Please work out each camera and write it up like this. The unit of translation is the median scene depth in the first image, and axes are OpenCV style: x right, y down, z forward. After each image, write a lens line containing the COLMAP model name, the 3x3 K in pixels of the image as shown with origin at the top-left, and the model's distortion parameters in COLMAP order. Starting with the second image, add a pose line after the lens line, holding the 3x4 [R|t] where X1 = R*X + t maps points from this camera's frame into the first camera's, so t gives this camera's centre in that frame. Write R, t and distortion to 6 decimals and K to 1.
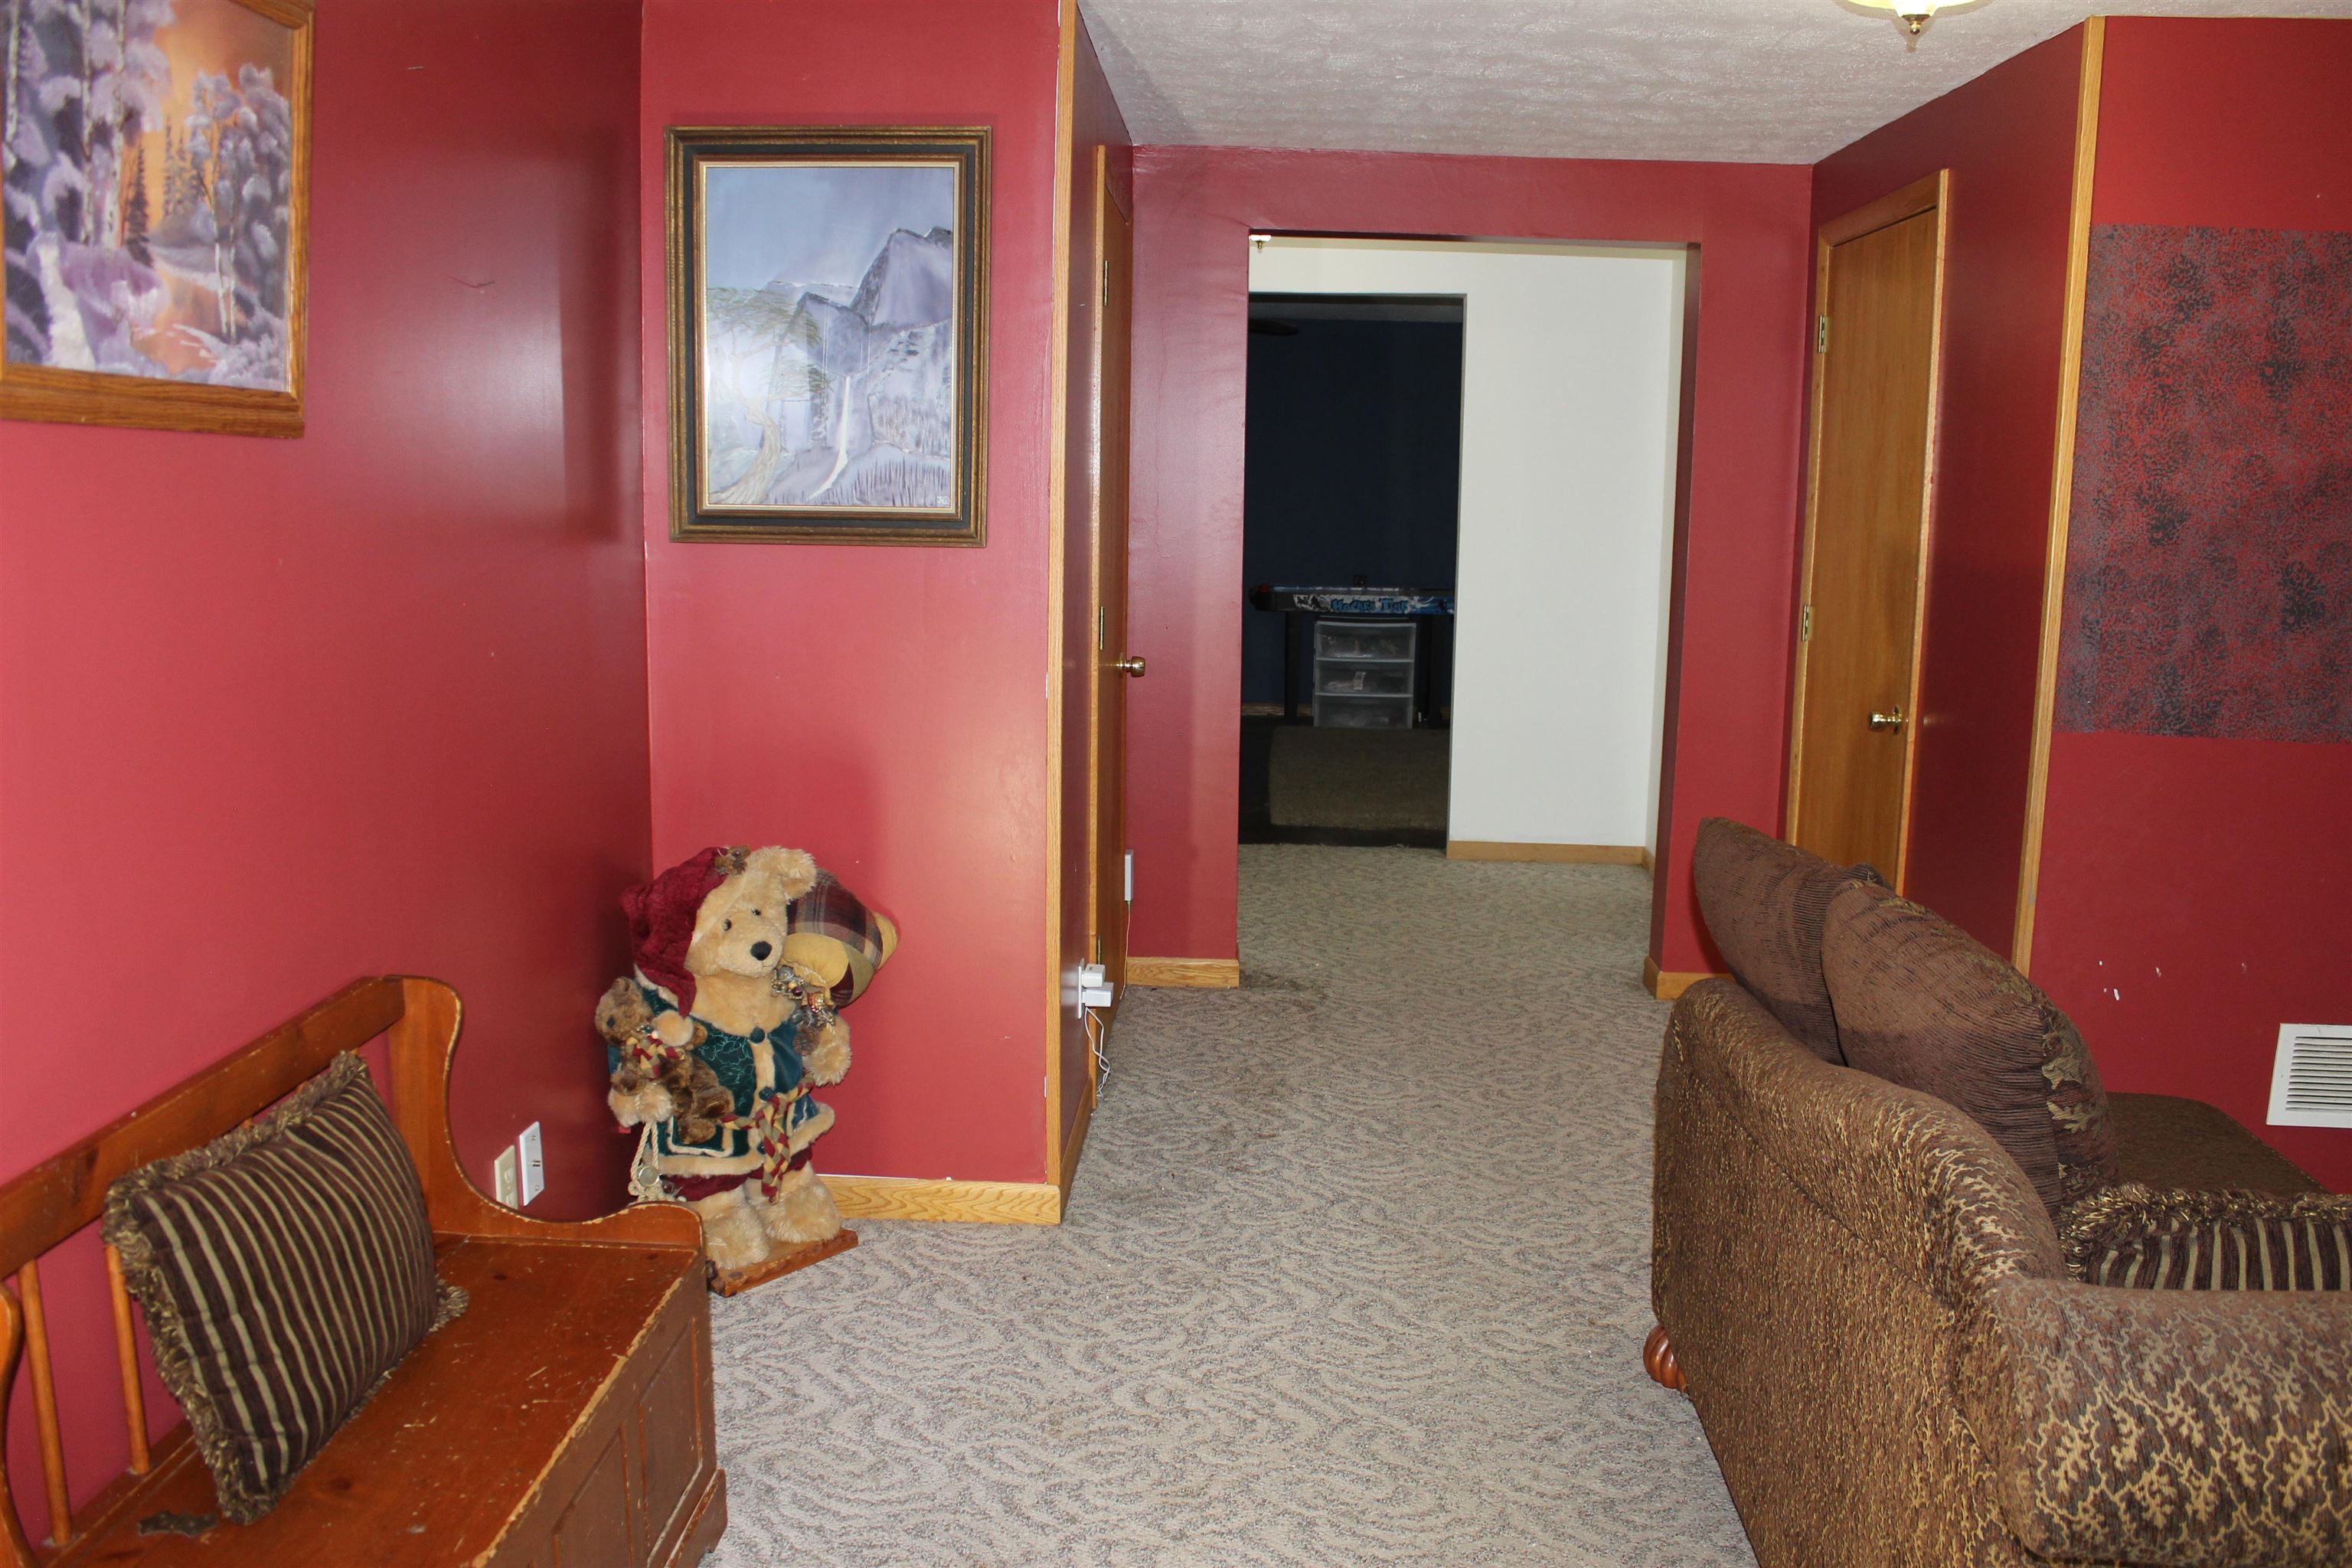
lens RADIAL K [[1989.4, 0, 1173.0], [0, 1989.4, 776.3], [0, 0, 1]] dist [-0.124210, -0.001175]
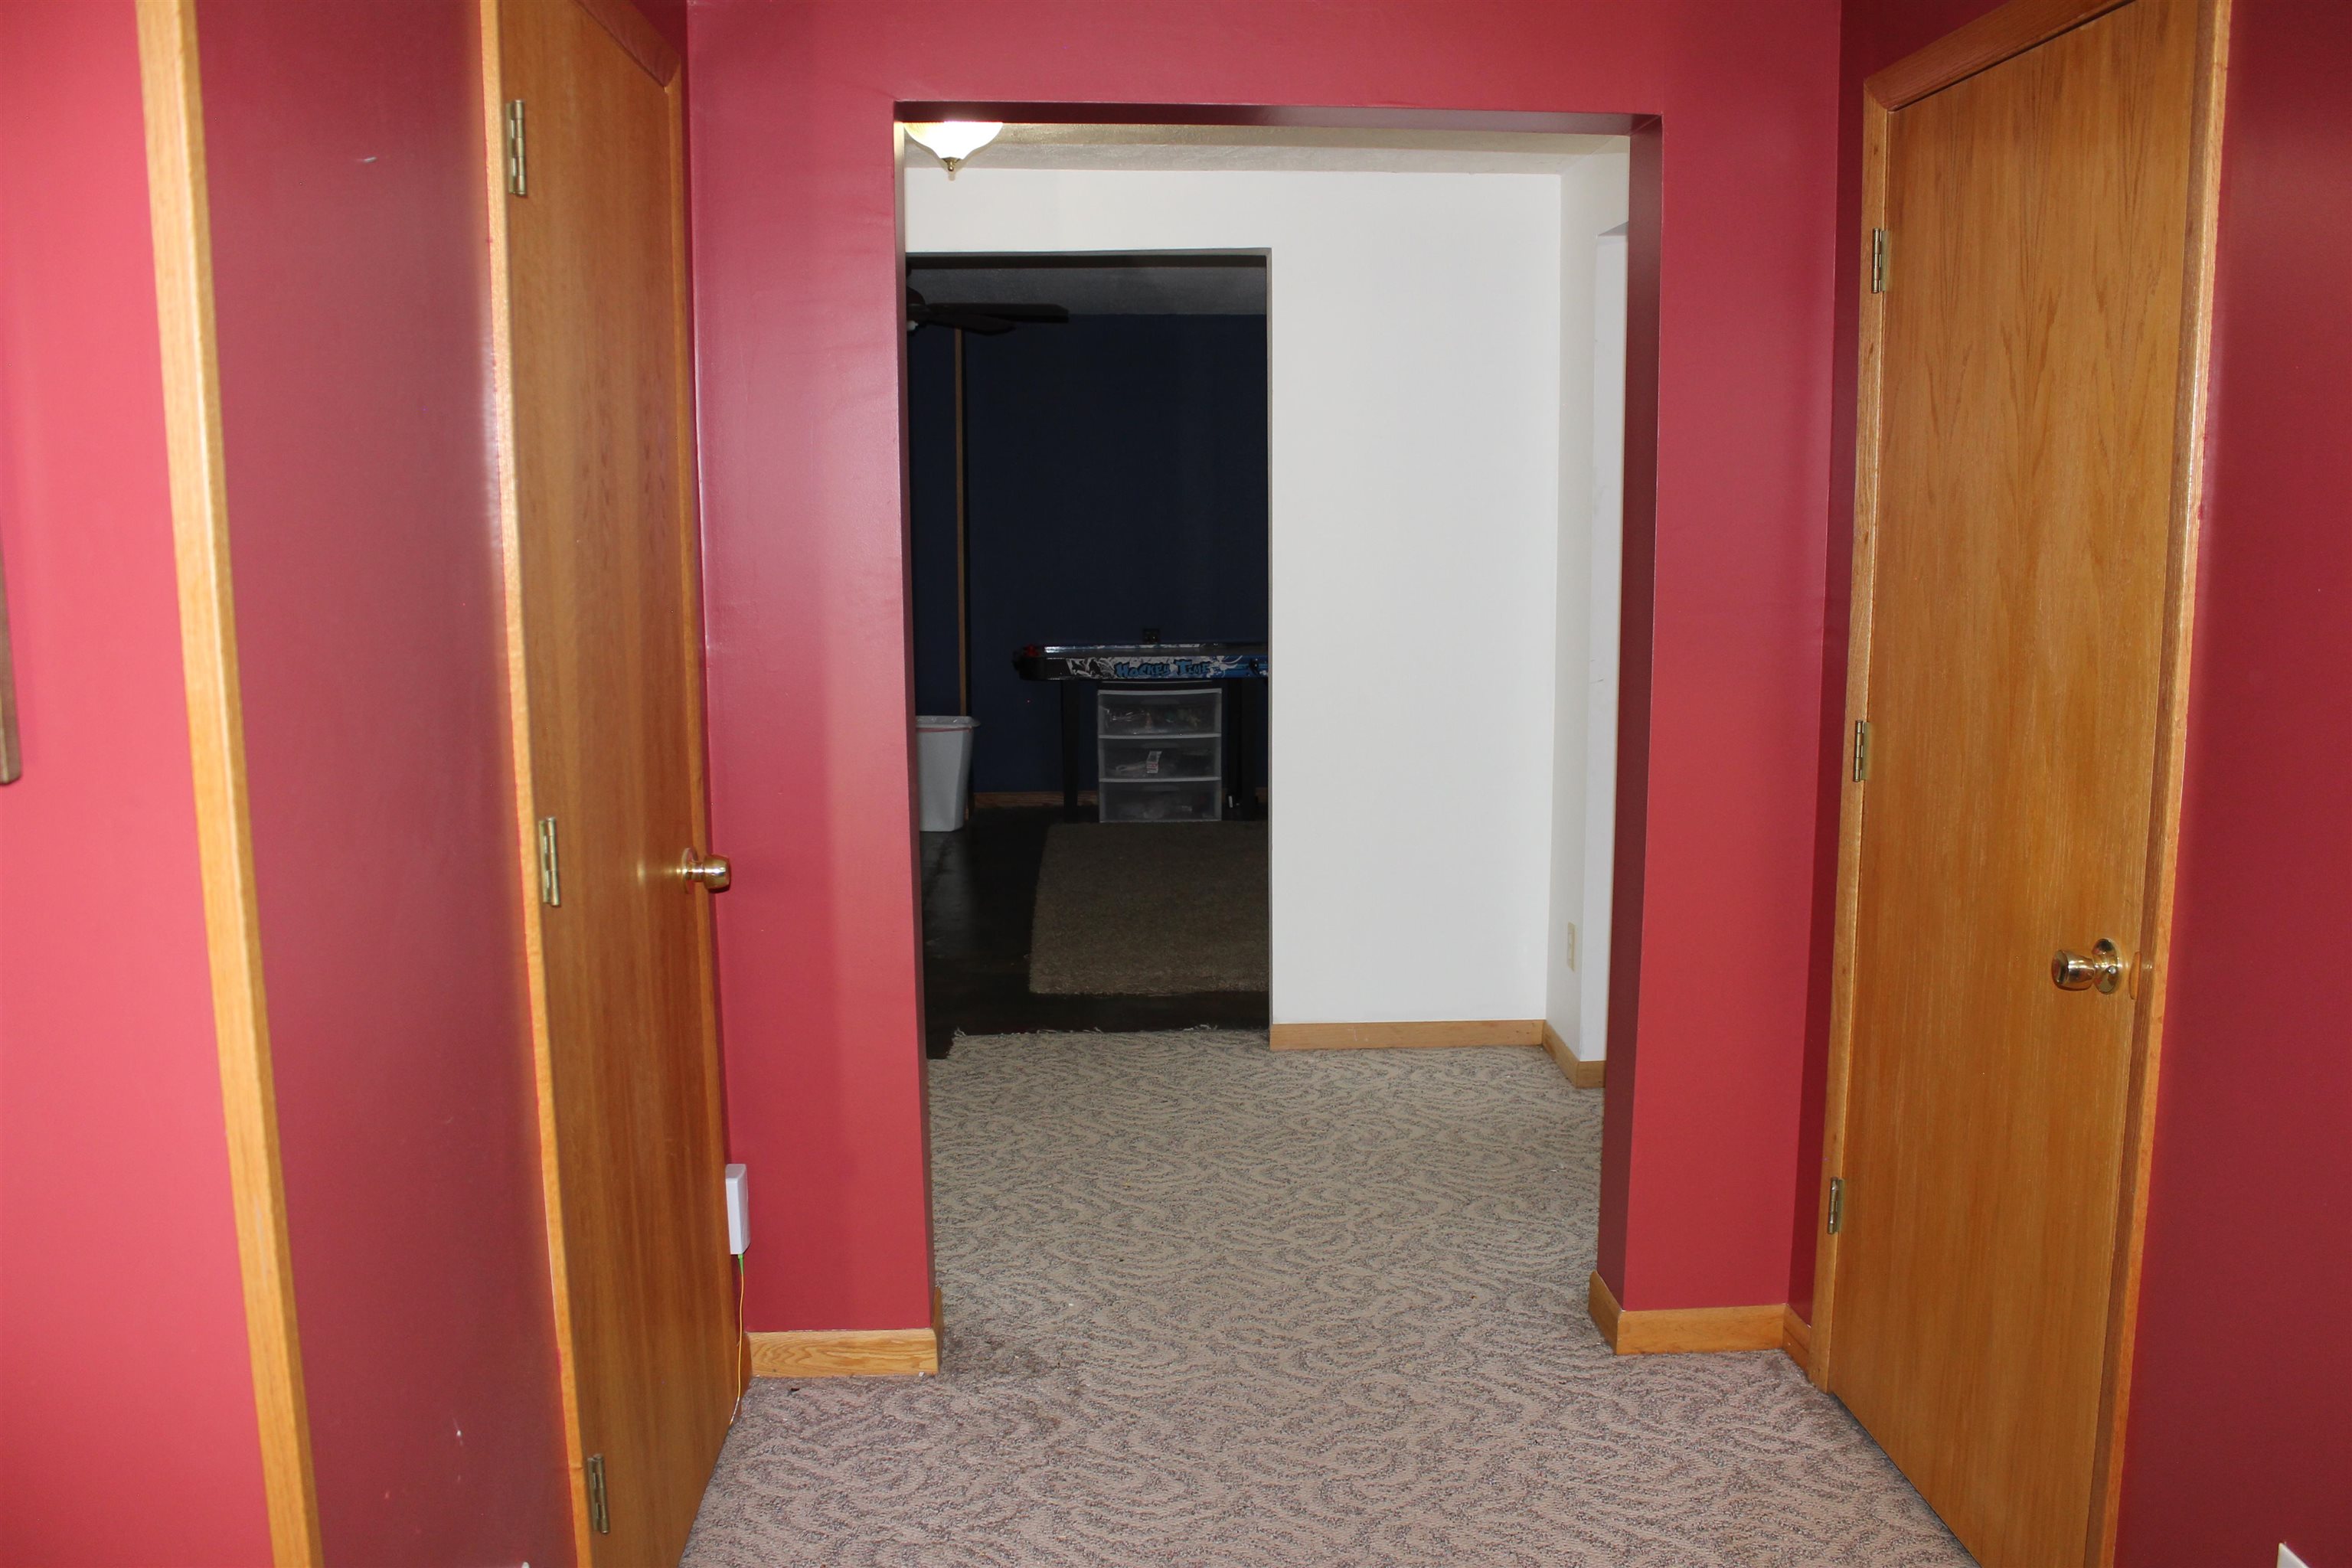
lens RADIAL K [[1989.4, 0, 1181.2], [0, 1989.4, 791.9], [0, 0, 1]] dist [-0.124210, -0.001175]
pose [[0.994864, -0.037548, 0.093995, 0.043652], [0.038063, 0.999269, -0.003692, -0.049936], [-0.093788, 0.007251, 0.995566, 0.300837]]
